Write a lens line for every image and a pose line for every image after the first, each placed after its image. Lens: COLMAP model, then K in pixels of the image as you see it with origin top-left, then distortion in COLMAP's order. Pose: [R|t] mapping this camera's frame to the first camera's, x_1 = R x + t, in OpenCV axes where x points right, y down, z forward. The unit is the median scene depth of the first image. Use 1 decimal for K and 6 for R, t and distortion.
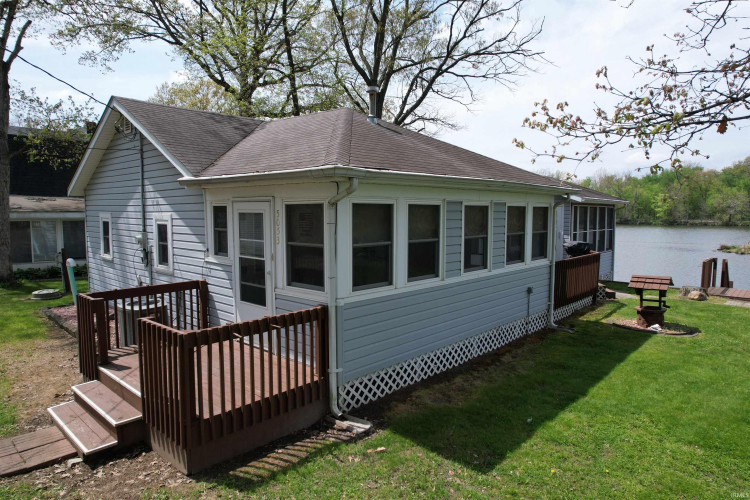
lens RADIAL K [[479.0, 0, 375.0], [0, 479.0, 250.0], [0, 0, 1]] dist [-0.073872, 0.068097]
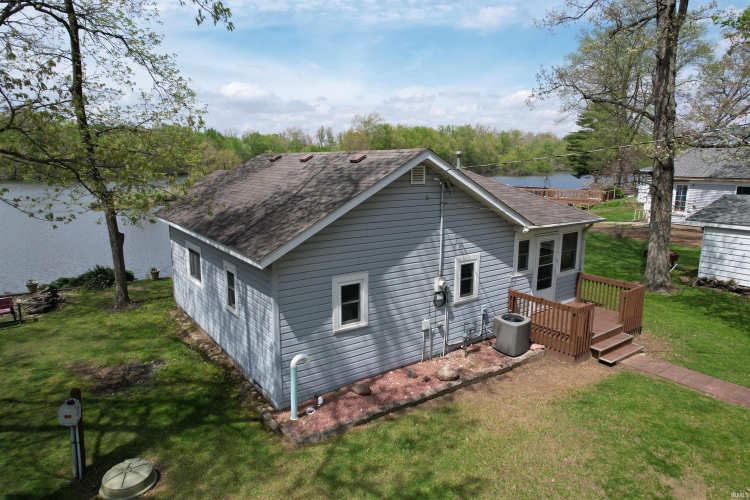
lens RADIAL K [[479.0, 0, 375.0], [0, 479.0, 250.0], [0, 0, 1]] dist [-0.073872, 0.068097]
pose [[0.200265, -0.186370, 0.961852, -1.525802], [0.081385, 0.981512, 0.173235, -0.293249], [-0.976356, 0.043587, 0.211731, 0.880240]]
